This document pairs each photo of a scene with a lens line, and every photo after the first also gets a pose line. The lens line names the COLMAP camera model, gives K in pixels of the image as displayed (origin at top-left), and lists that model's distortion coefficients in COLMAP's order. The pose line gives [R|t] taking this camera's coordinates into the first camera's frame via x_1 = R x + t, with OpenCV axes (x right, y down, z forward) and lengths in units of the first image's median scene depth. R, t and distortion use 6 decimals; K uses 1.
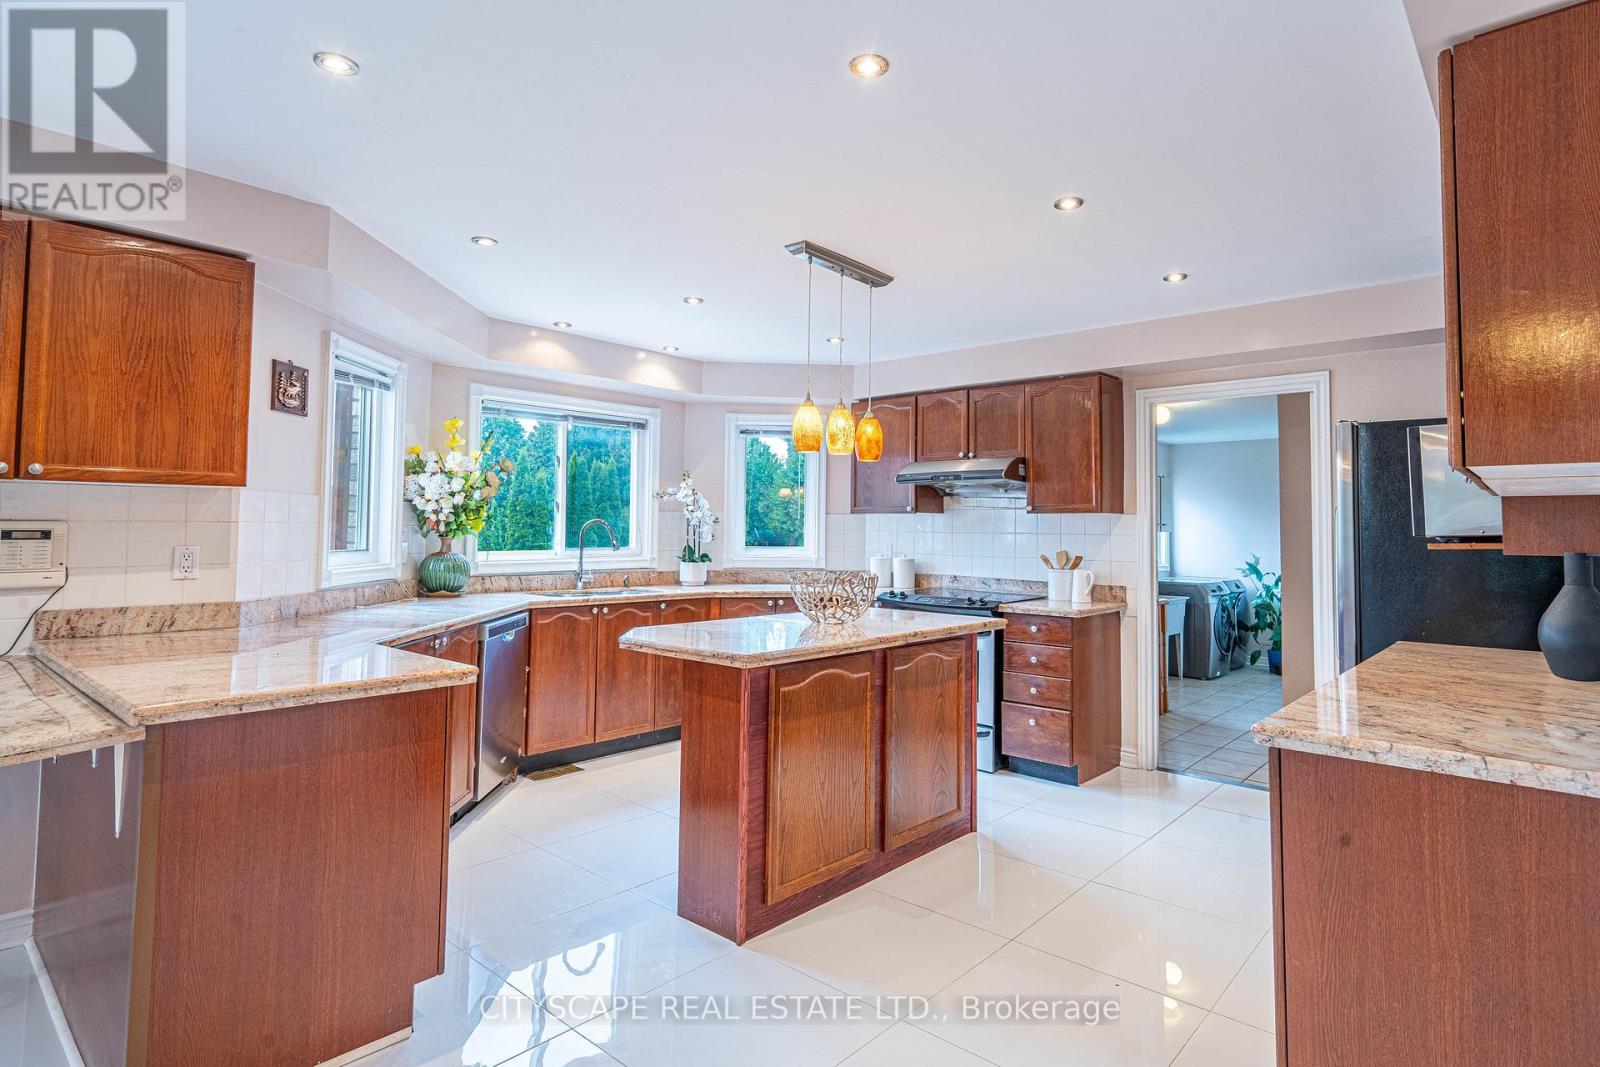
lens RADIAL K [[843.6, 0, 800.0], [0, 843.6, 533.5], [0, 0, 1]] dist [-0.000102, -0.000009]
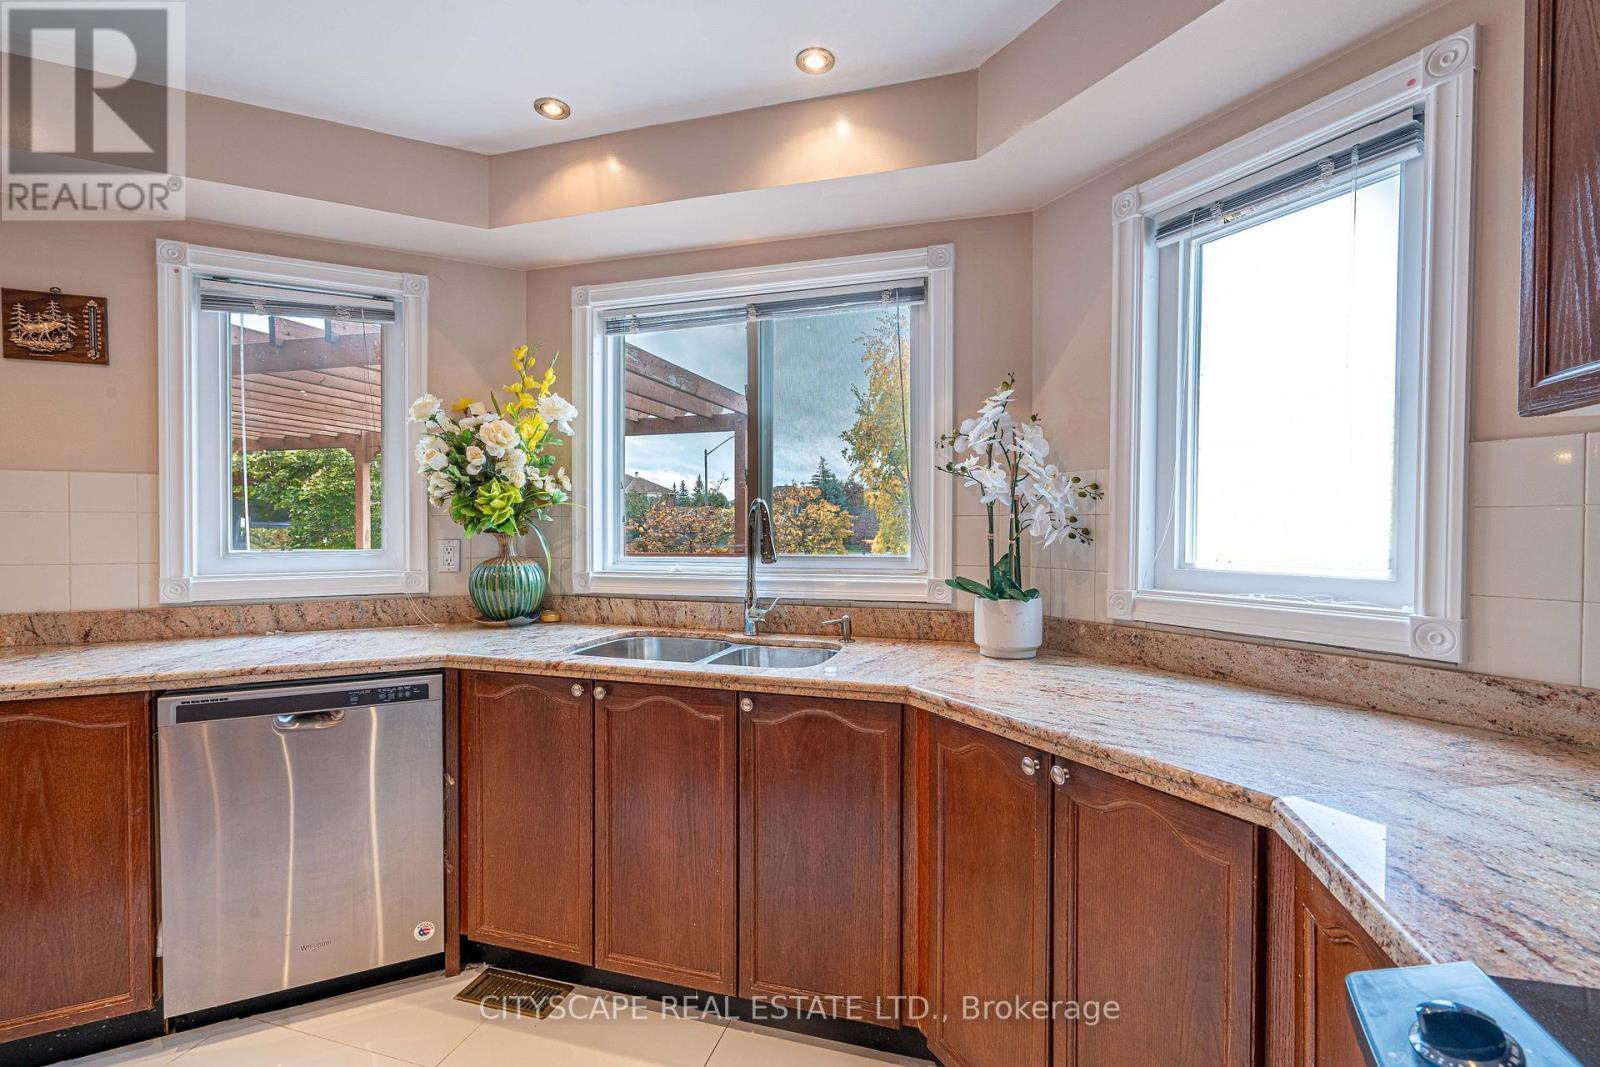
lens RADIAL K [[709.7, 0, 800.0], [0, 709.7, 533.5], [0, 0, 1]] dist [0.001698, 0.000215]
pose [[0.440563, -0.000568, -0.897721, 0.151137], [-0.000123, 1.000000, -0.000693, 0.004691], [0.897721, 0.000416, 0.440563, 0.874674]]
